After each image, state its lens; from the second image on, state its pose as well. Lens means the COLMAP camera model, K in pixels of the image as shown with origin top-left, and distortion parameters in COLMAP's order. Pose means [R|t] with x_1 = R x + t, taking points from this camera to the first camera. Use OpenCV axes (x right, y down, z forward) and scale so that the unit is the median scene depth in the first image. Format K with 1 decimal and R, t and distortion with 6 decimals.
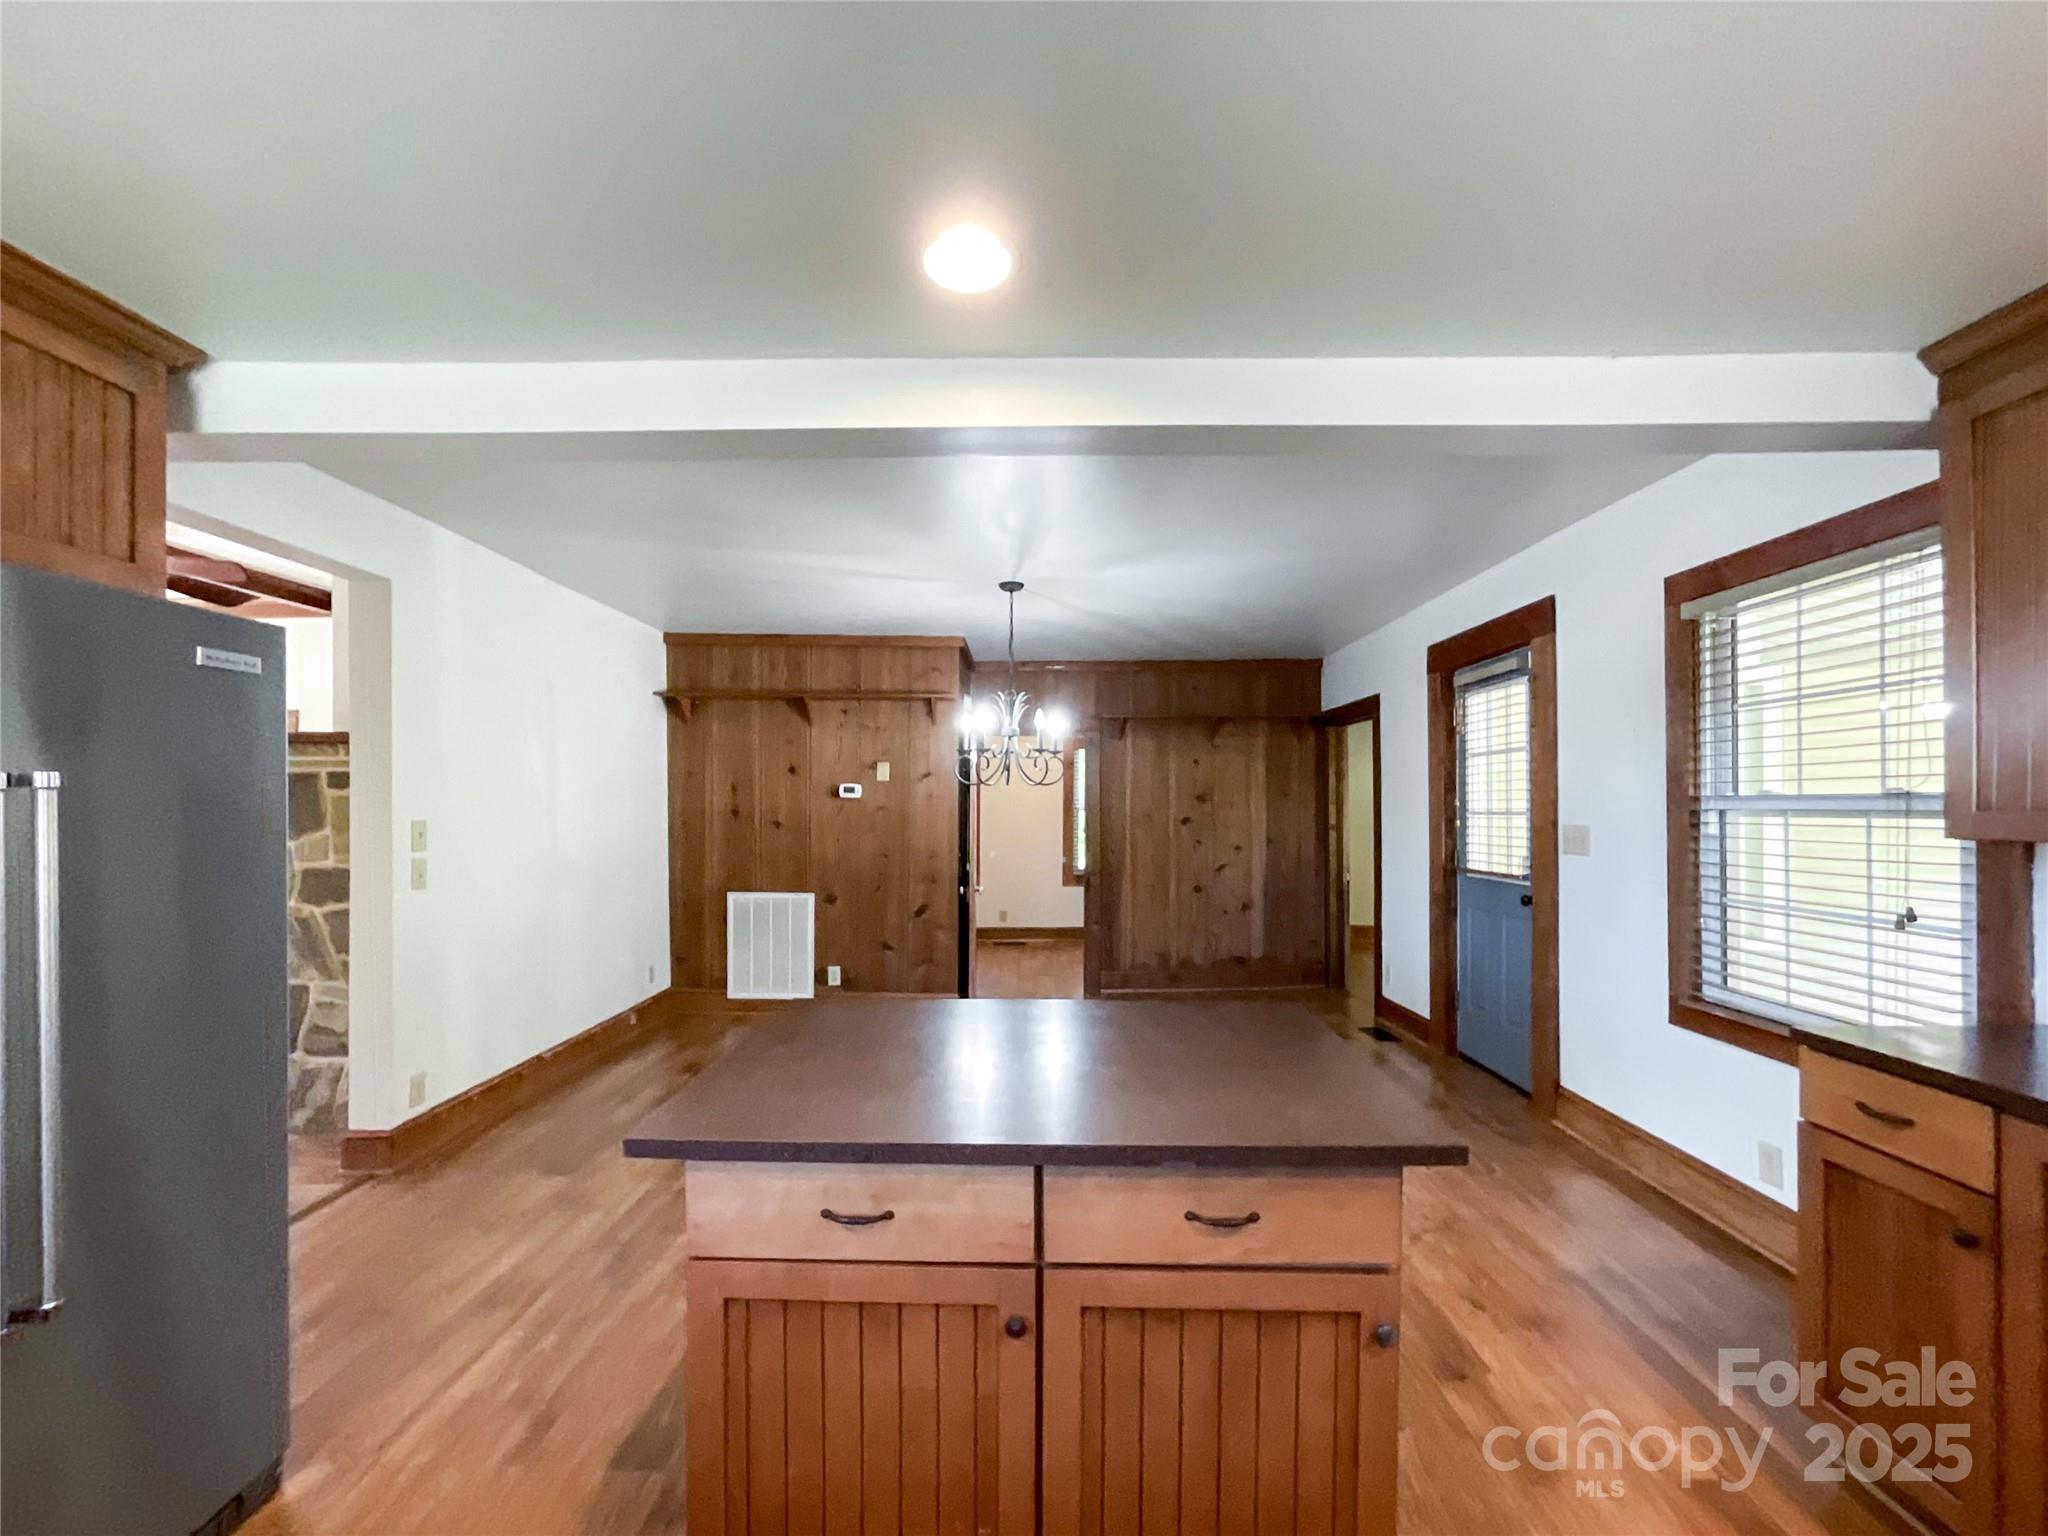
lens RADIAL K [[859.0, 0, 1031.1], [0, 859.0, 799.9], [0, 0, 1]] dist [-0.013778, 0.000277]
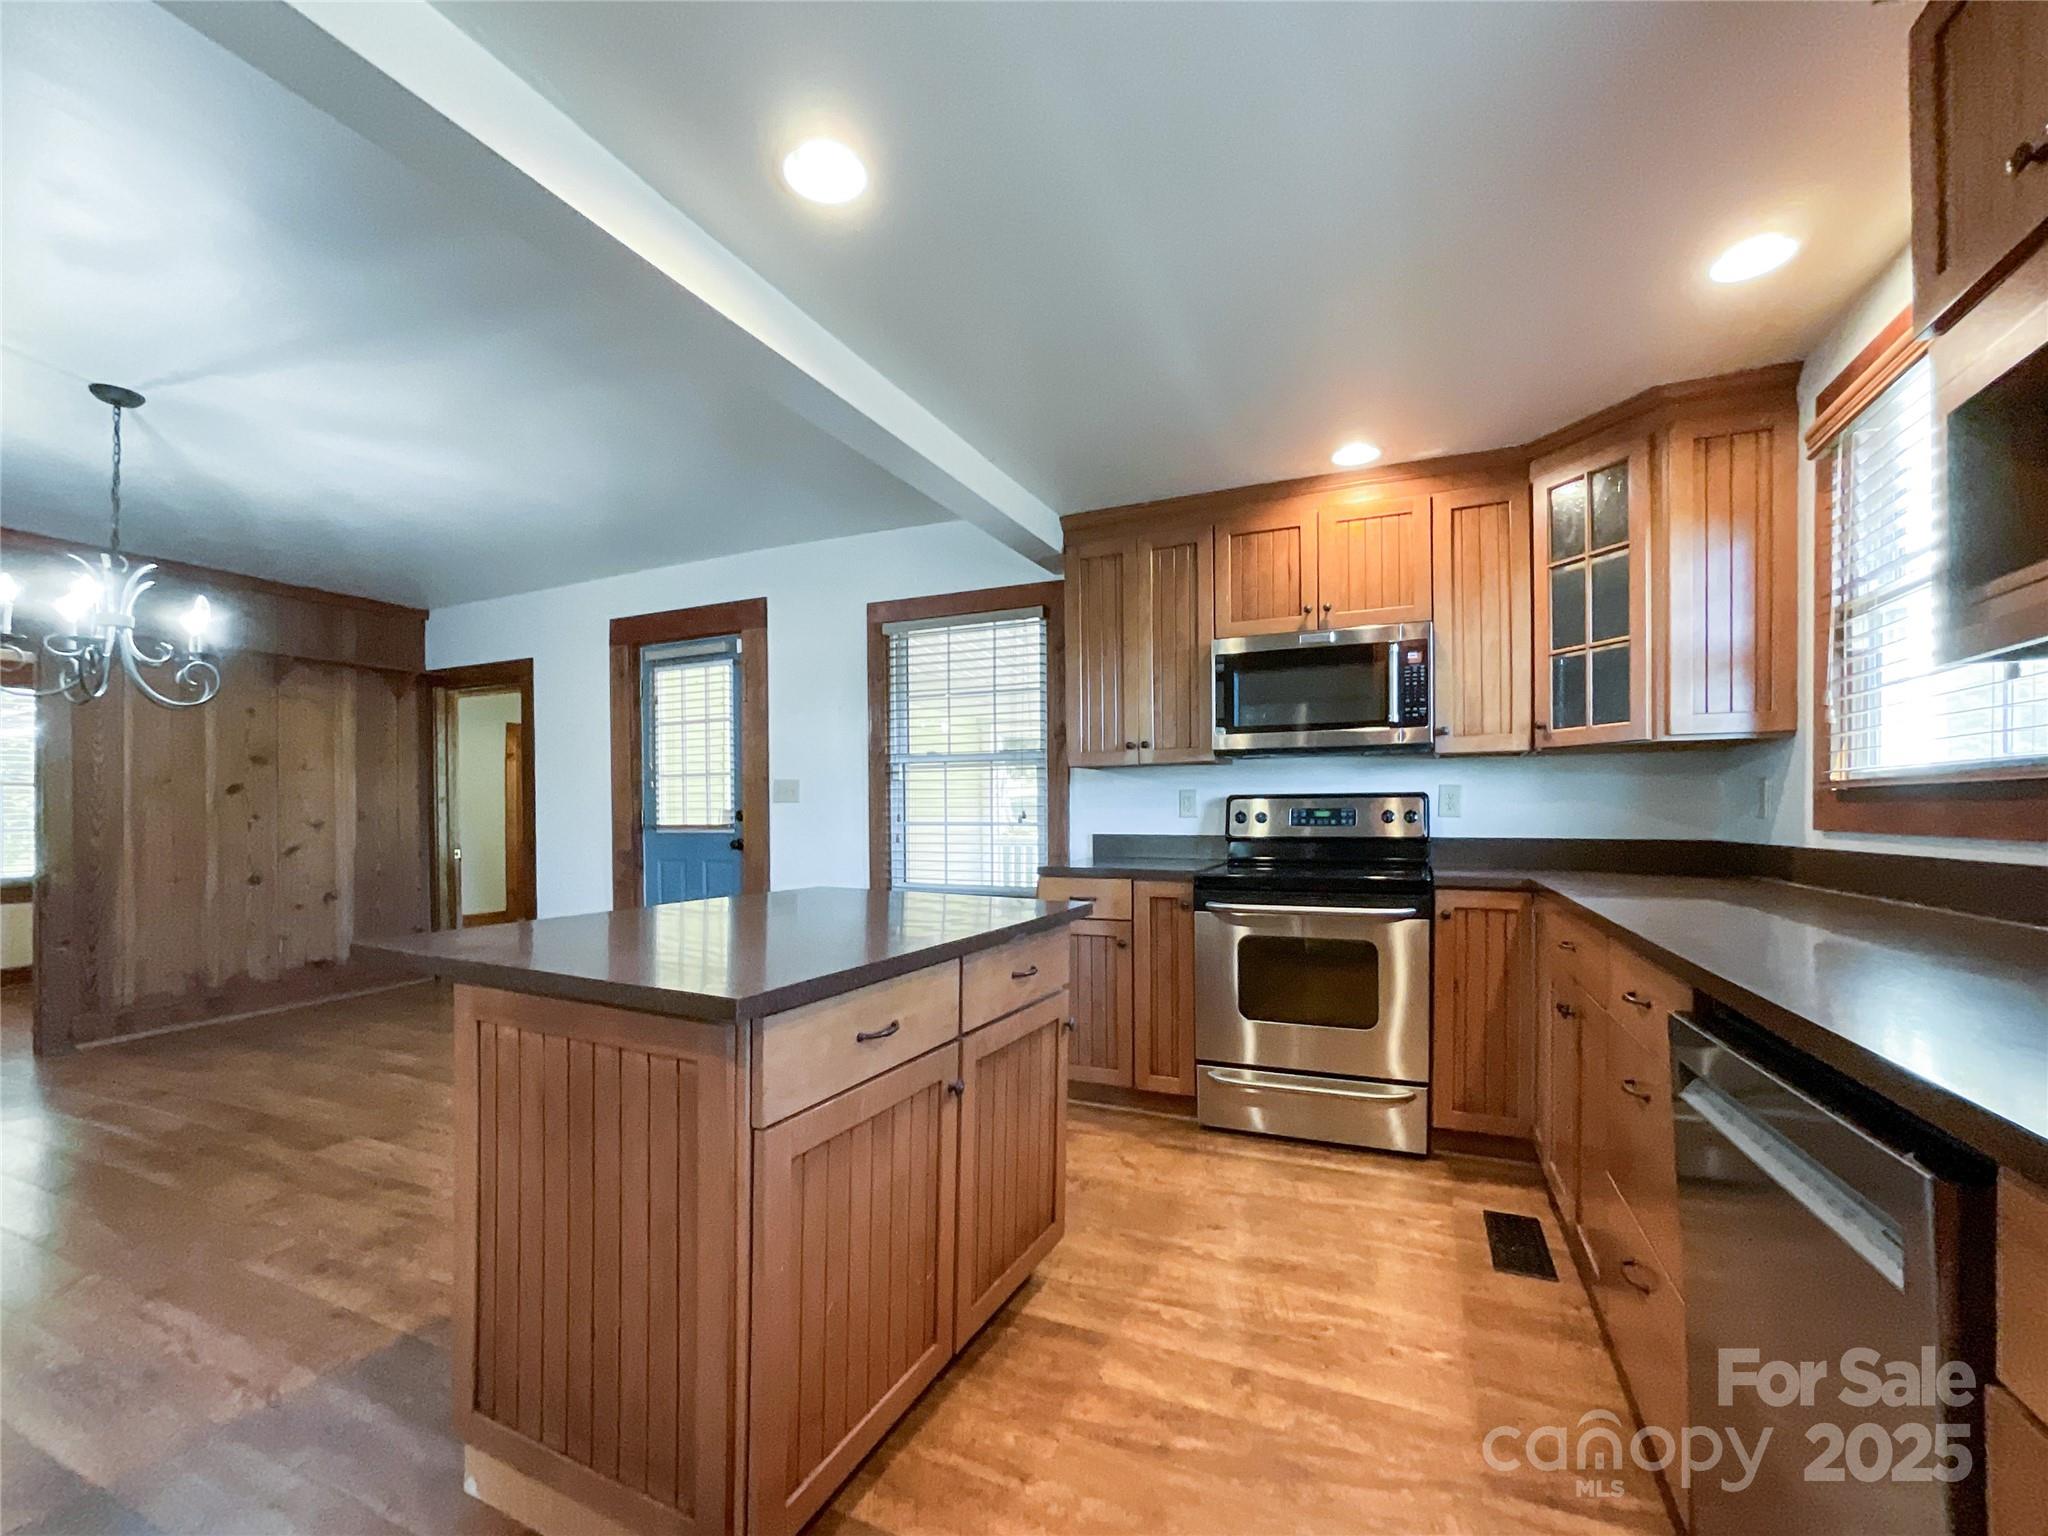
lens RADIAL K [[859.0, 0, 1031.1], [0, 859.0, 799.9], [0, 0, 1]] dist [-0.013778, 0.000277]
pose [[0.395086, 0.011610, 0.918571, -0.368943], [-0.002090, 0.999929, -0.011739, 0.068048], [-0.918642, 0.002718, 0.395082, 0.130854]]
